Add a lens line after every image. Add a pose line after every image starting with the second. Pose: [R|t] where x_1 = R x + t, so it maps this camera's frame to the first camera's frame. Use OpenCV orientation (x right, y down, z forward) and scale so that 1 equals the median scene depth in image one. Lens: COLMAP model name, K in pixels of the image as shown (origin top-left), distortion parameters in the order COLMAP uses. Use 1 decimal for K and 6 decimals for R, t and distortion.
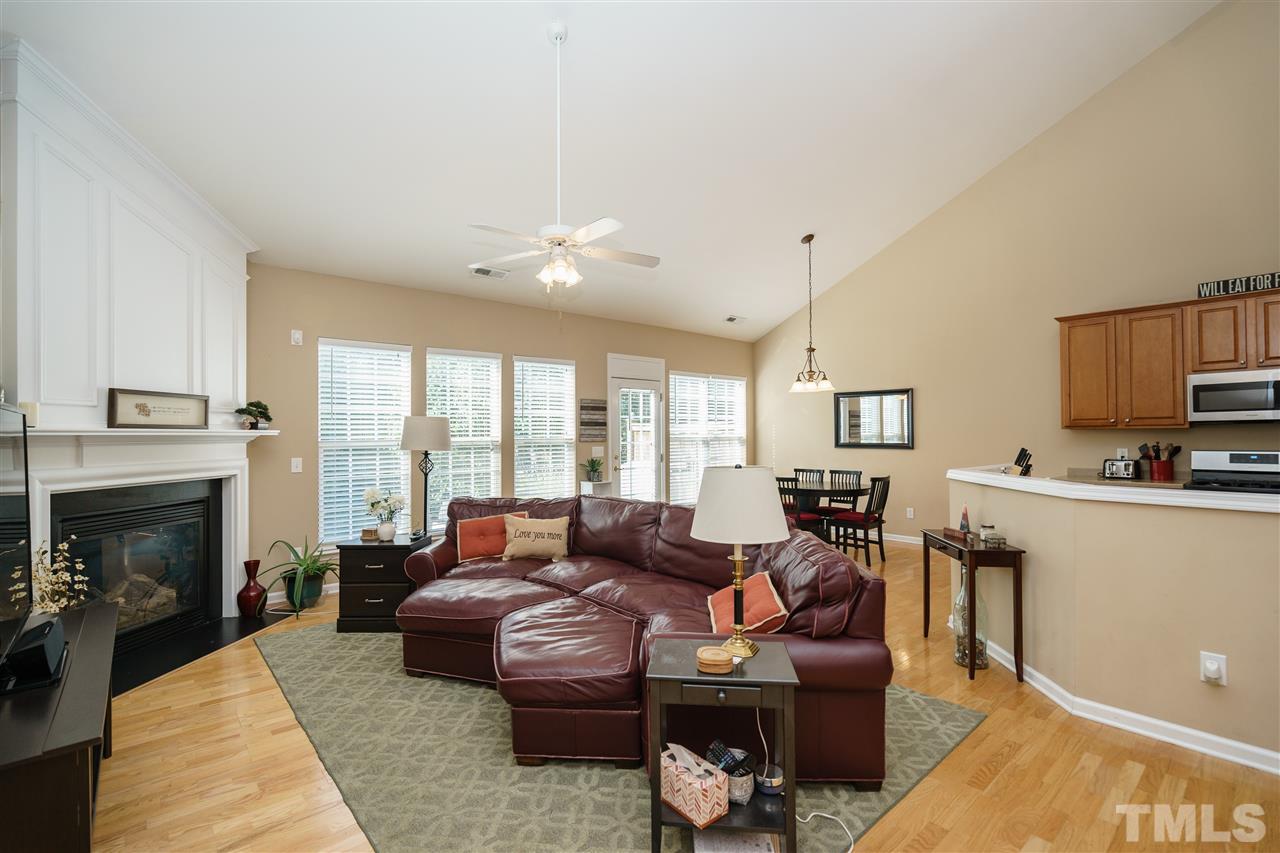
lens RADIAL K [[575.2, 0, 640.0], [0, 575.2, 426.5], [0, 0, 1]] dist [-0.003712, -0.000152]
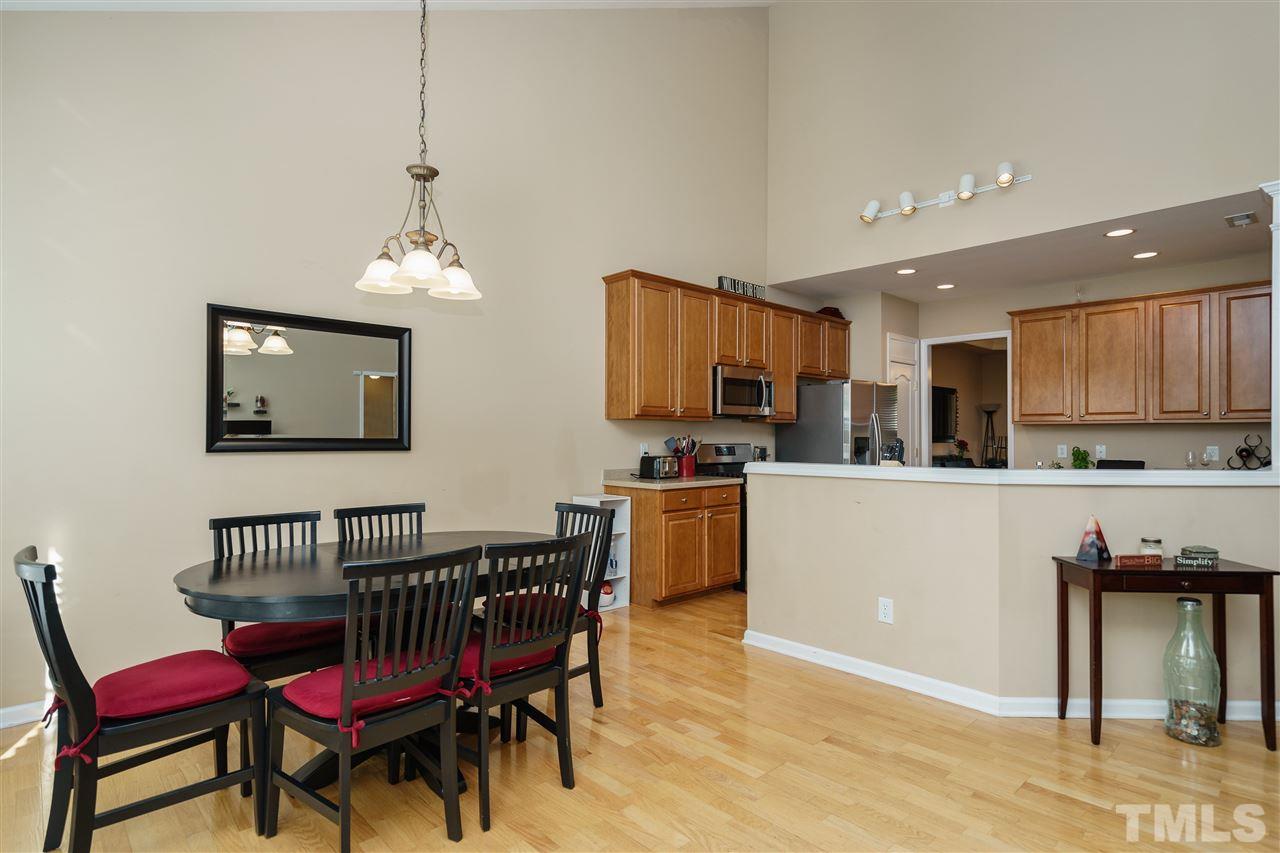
lens RADIAL K [[643.7, 0, 640.0], [0, 643.7, 426.5], [0, 0, 1]] dist [-0.001751, -0.000116]
pose [[-0.040127, 0.020652, 0.998981, -0.145521], [-0.017823, 0.999613, -0.021381, 0.042573], [-0.999036, -0.018663, -0.039744, 1.287766]]
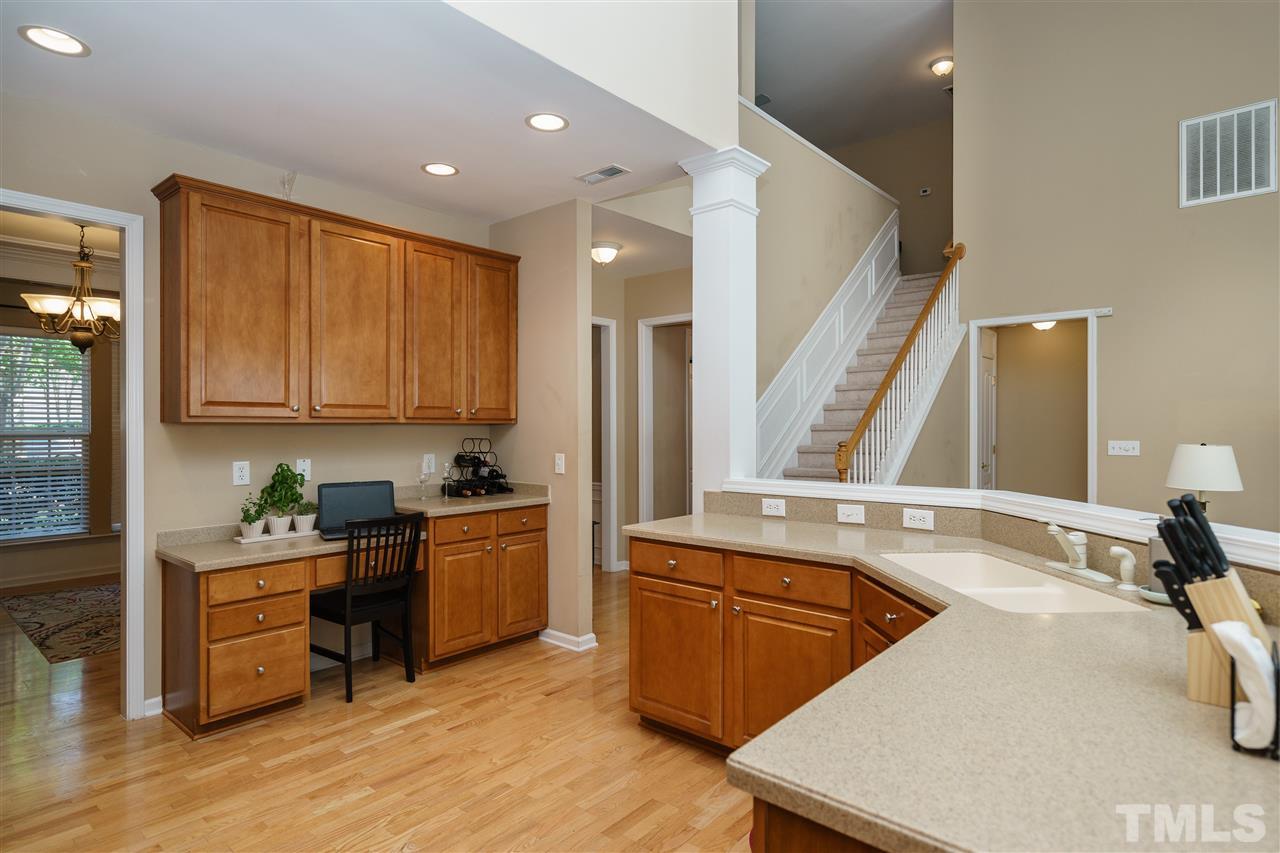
lens RADIAL K [[680.6, 0, 640.0], [0, 680.6, 426.5], [0, 0, 1]] dist [-0.000614, -0.000499]
pose [[-0.990737, 0.008610, -0.135524, 0.881732], [0.010309, 0.999877, -0.011840, 0.009380], [0.135405, -0.013127, -0.990703, 1.159906]]
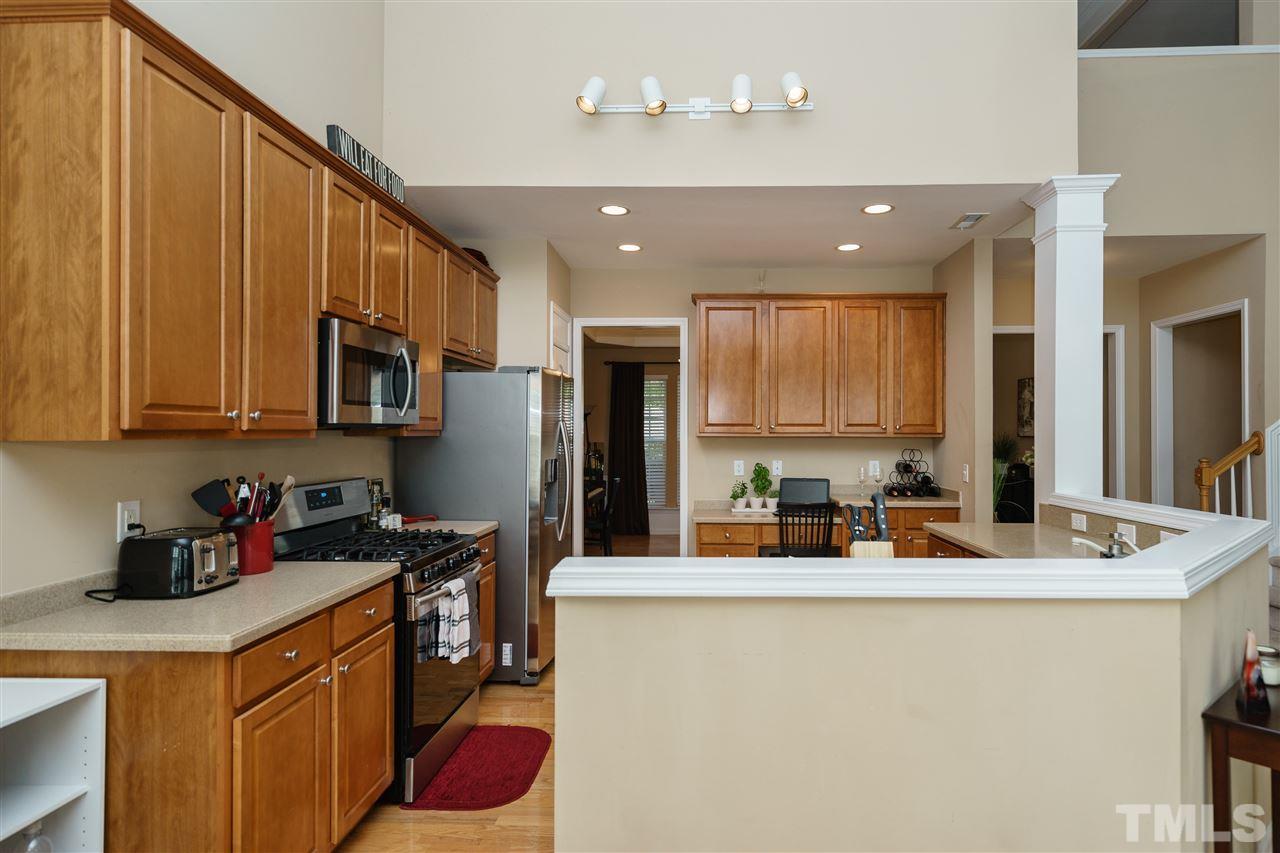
lens RADIAL K [[700.1, 0, 681.0], [0, 700.1, 428.4], [0, 0, 1]] dist [-0.001449, 0.000610]
pose [[-0.728462, 0.010682, 0.685003, 0.423622], [-0.006664, 0.999721, -0.022677, 0.006620], [-0.685054, -0.021084, -0.728187, 1.324014]]
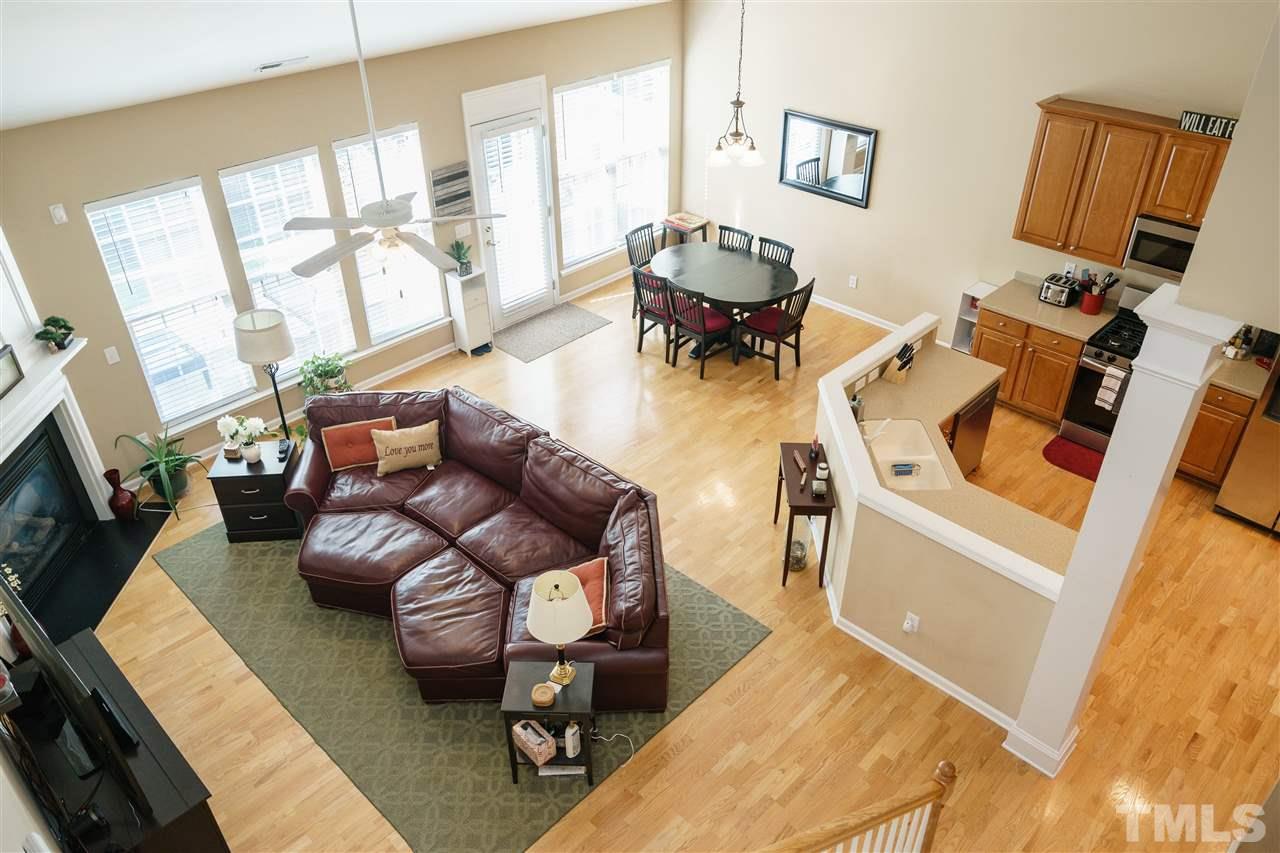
lens RADIAL K [[934.6, 0, 640.0], [0, 934.6, 426.5], [0, 0, 1]] dist [0.005080, -0.001882]
pose [[0.996762, -0.047332, 0.065007, 0.107671], [0.002009, 0.822819, 0.568300, -0.695311], [-0.080387, -0.566329, 0.820249, -0.306912]]
